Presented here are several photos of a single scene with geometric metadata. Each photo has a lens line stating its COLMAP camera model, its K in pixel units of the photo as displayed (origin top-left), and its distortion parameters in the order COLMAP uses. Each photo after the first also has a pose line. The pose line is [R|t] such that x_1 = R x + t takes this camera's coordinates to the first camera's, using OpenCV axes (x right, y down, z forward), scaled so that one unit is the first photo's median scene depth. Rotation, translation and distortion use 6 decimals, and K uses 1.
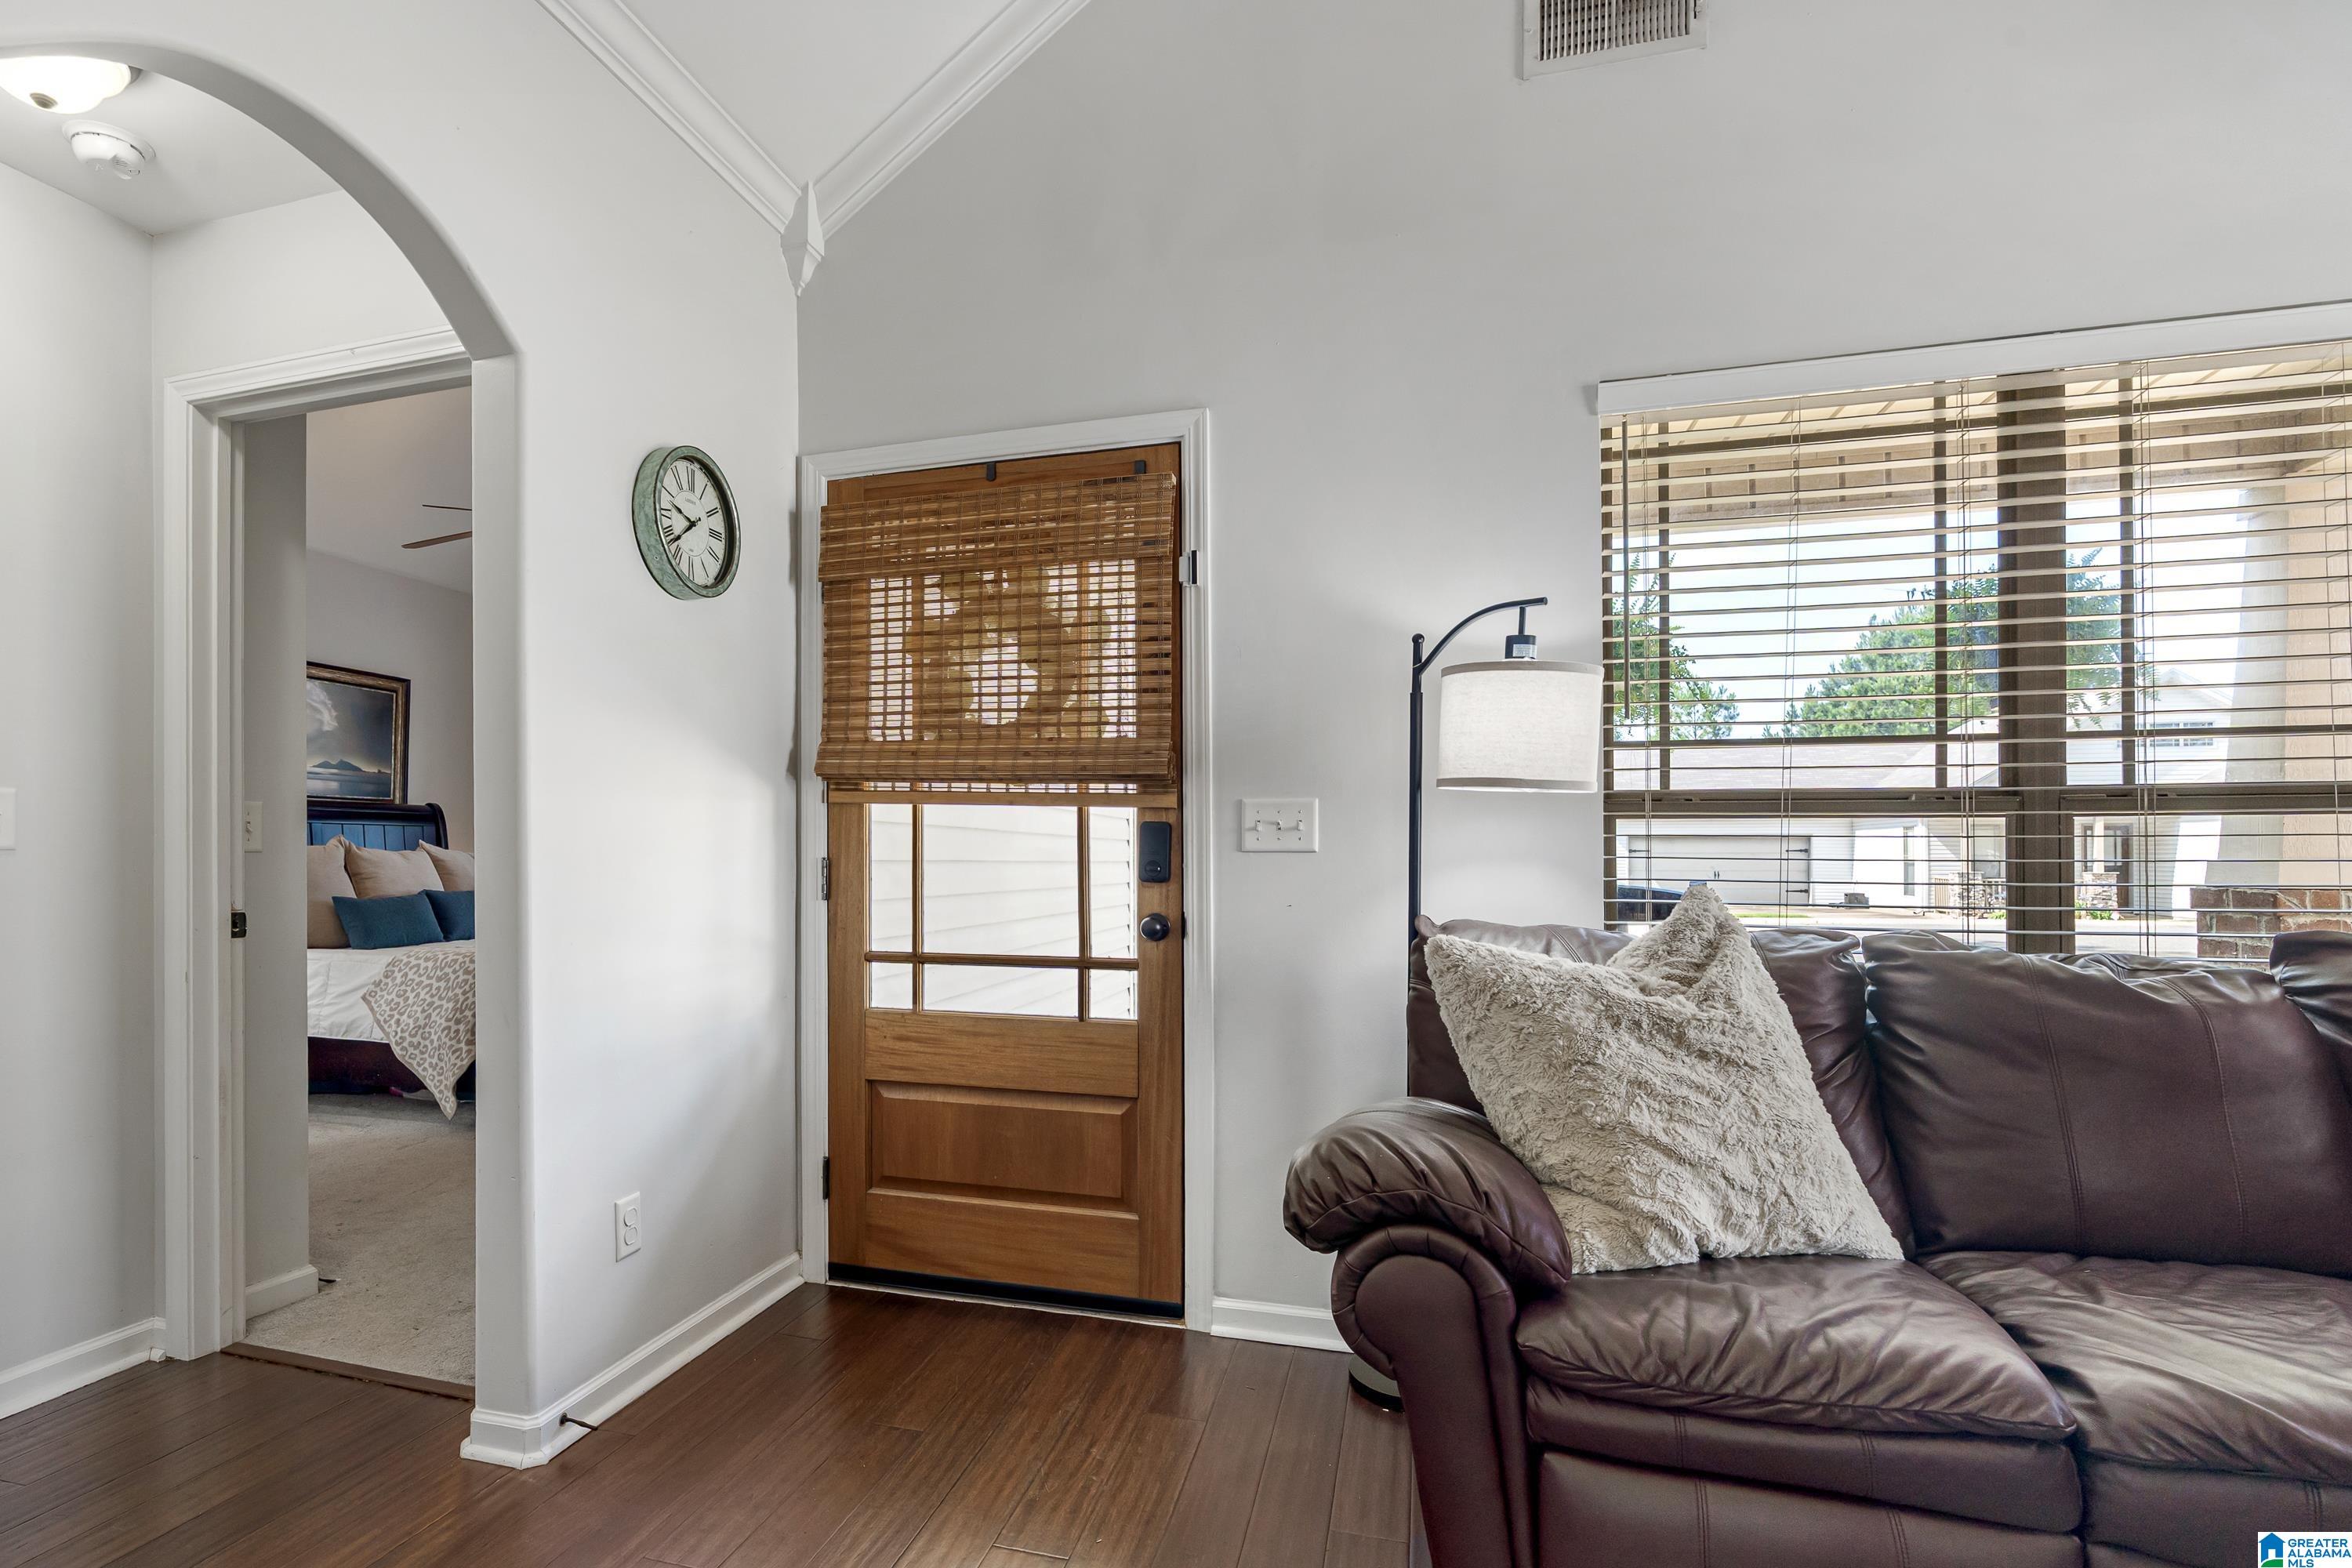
lens RADIAL K [[1191.5, 0, 1020.6], [0, 1191.5, 863.2], [0, 0, 1]] dist [-0.001563, 0.000274]
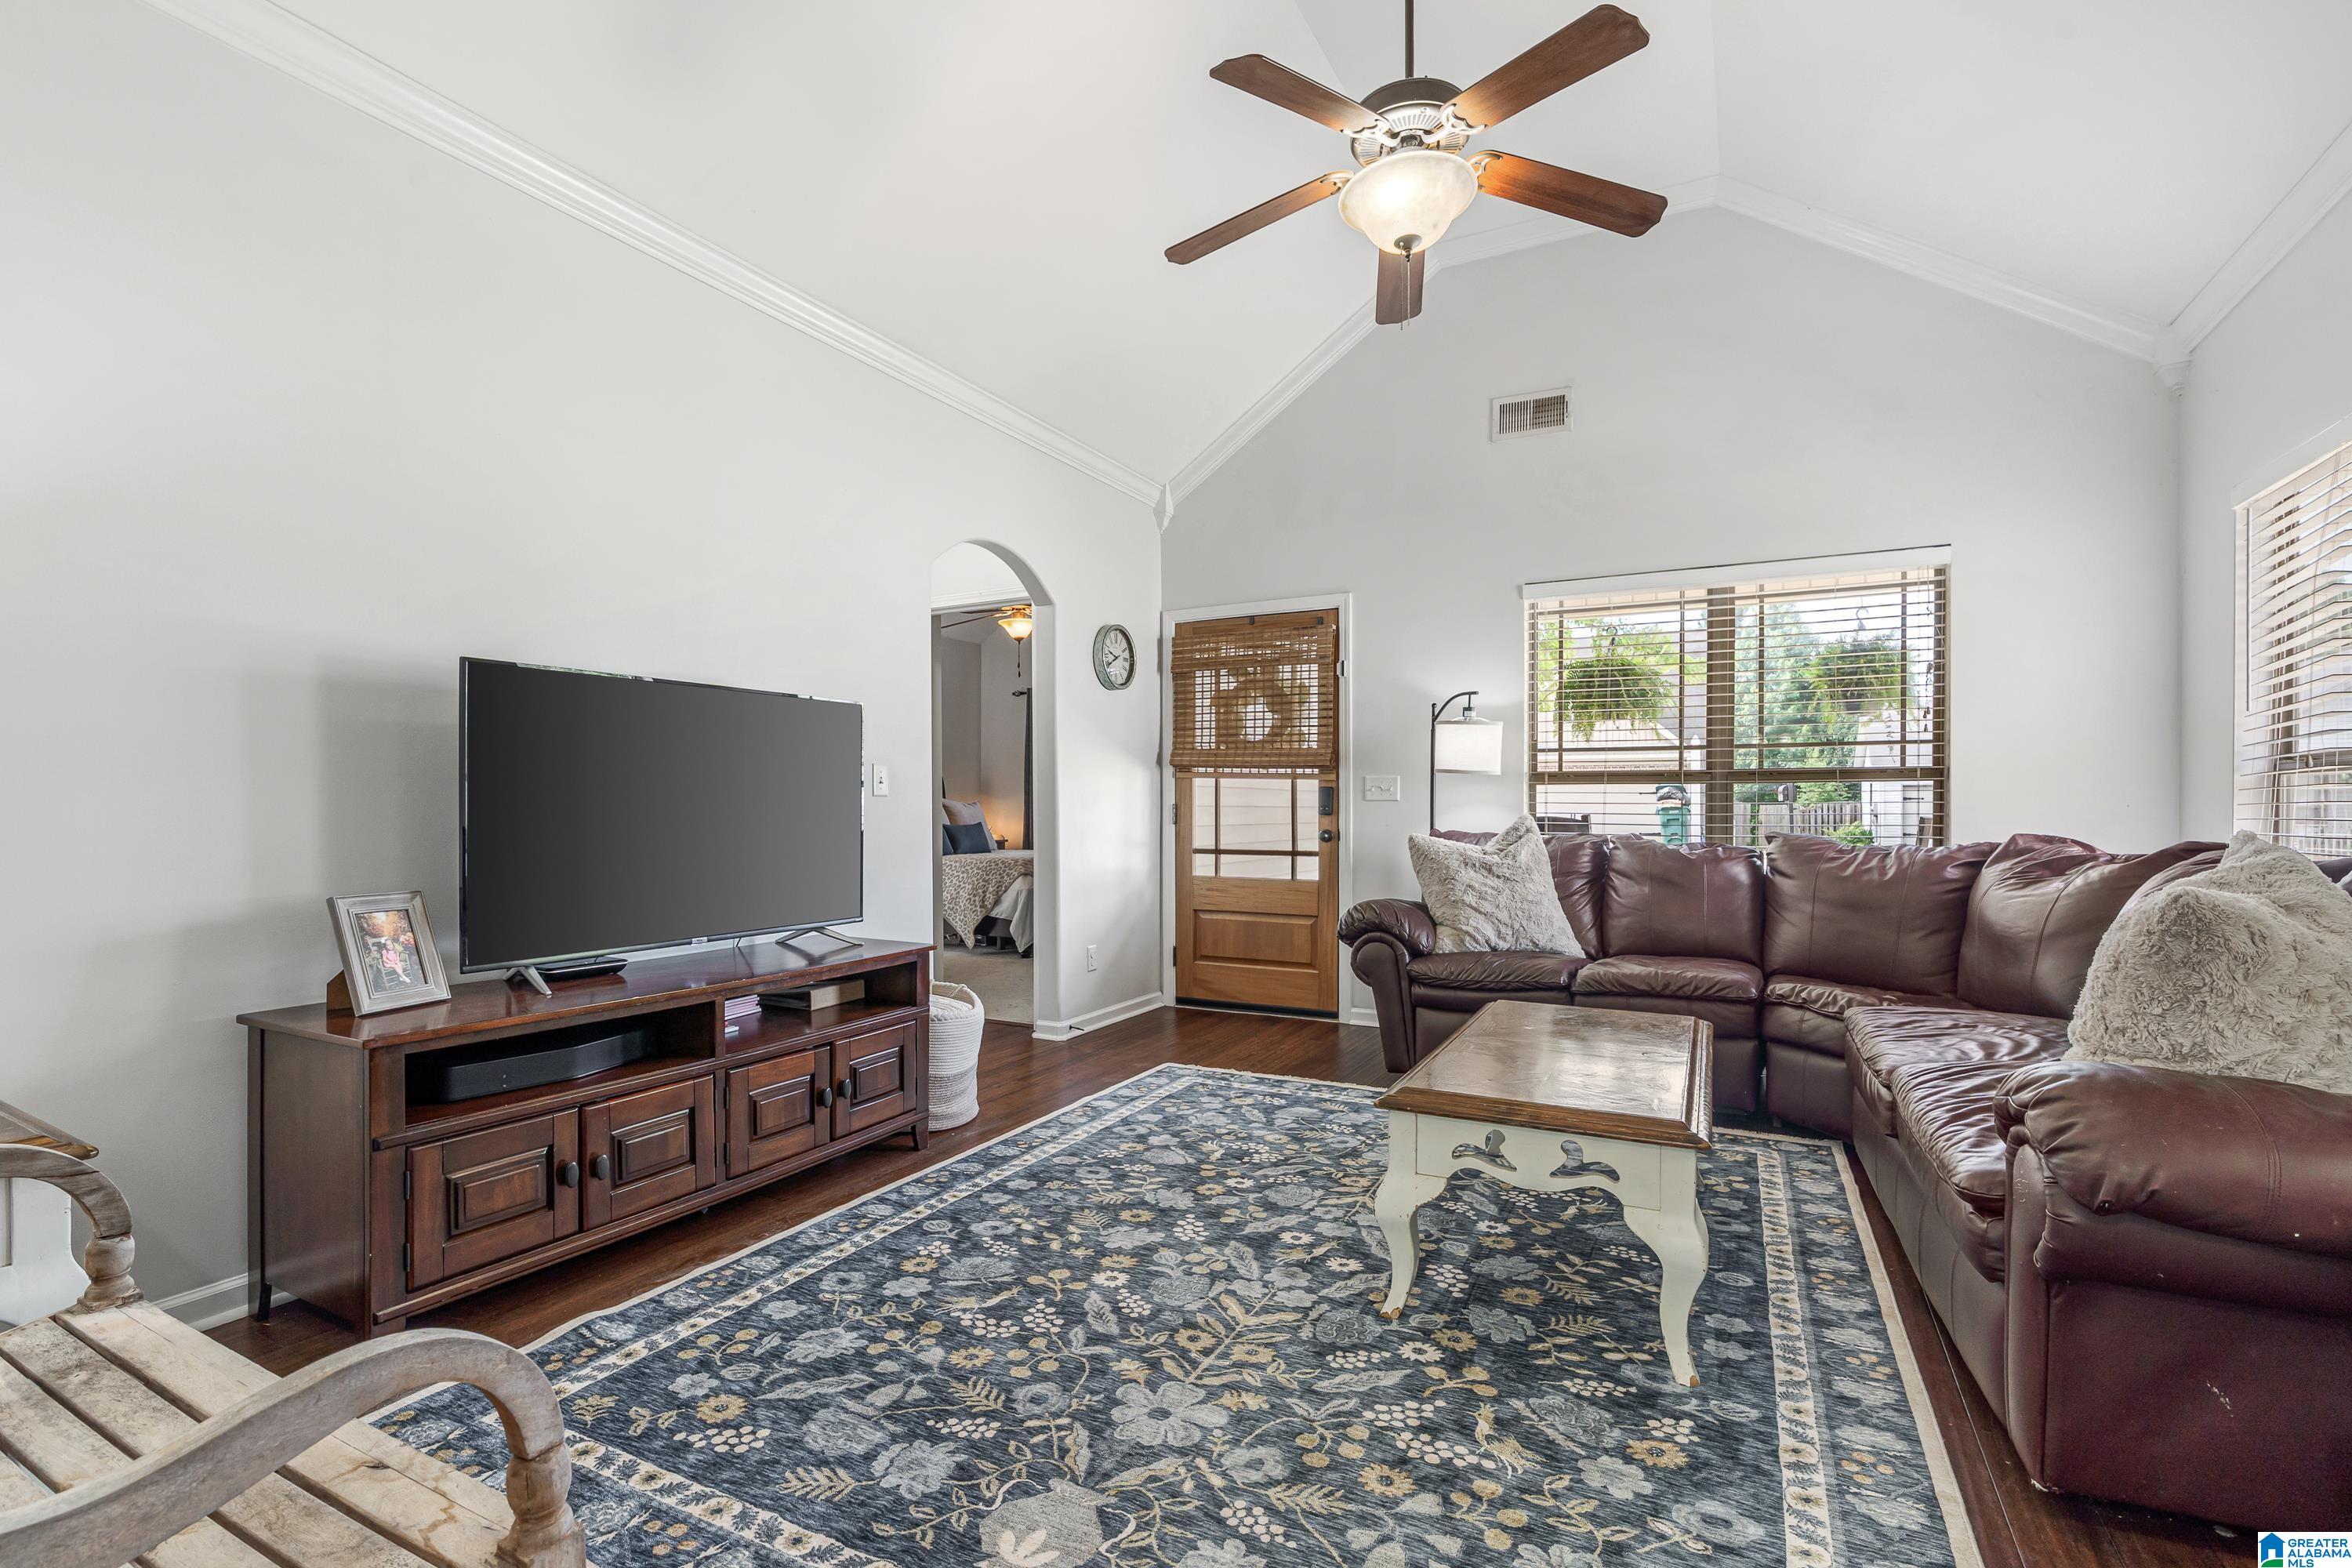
lens RADIAL K [[1067.1, 0, 1173.9], [0, 1067.1, 816.2], [0, 0, 1]] dist [-0.010264, 0.001650]
pose [[0.986111, 0.000694, -0.166084, 0.160748], [-0.000150, 0.999995, 0.003289, 0.011483], [0.166086, -0.003218, 0.986106, -0.928325]]
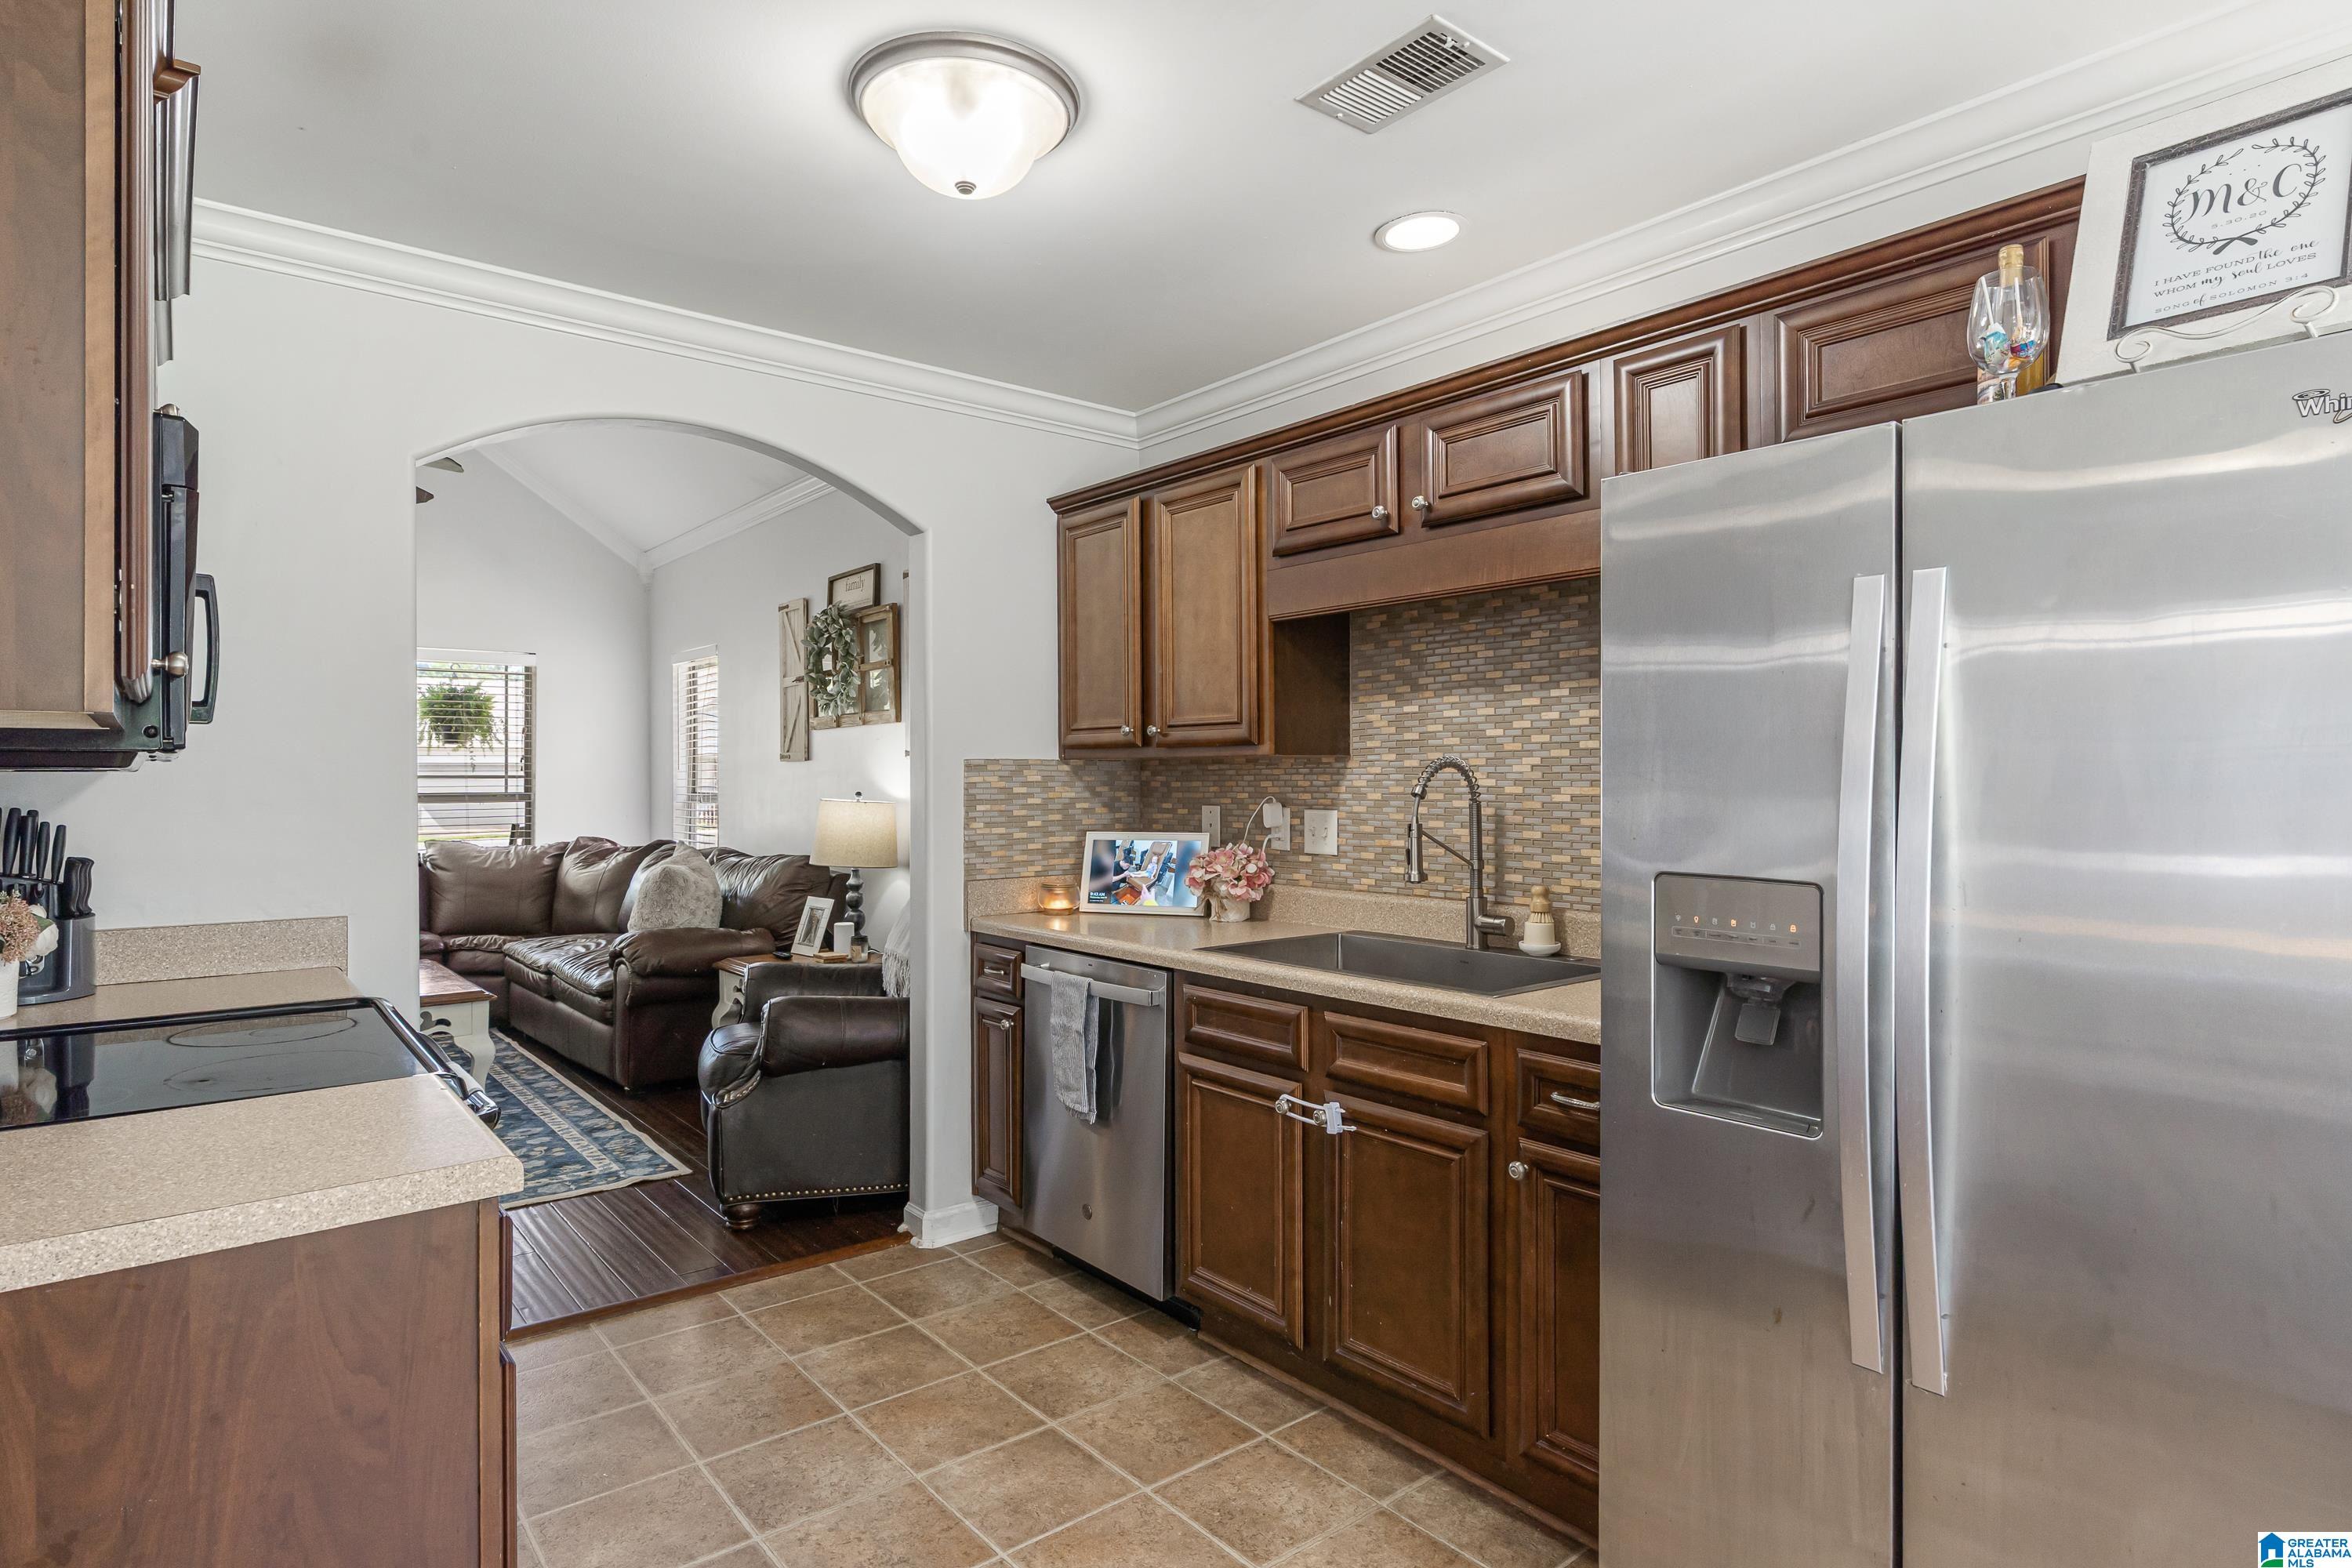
lens RADIAL K [[1247.2, 0, 1167.0], [0, 1247.2, 776.2], [0, 0, 1]] dist [-0.011236, 0.001810]
pose [[0.536054, 0.000891, 0.844183, -0.586027], [0.006509, 0.999965, -0.005188, -0.068143], [-0.844158, 0.008276, 0.536030, -1.934162]]
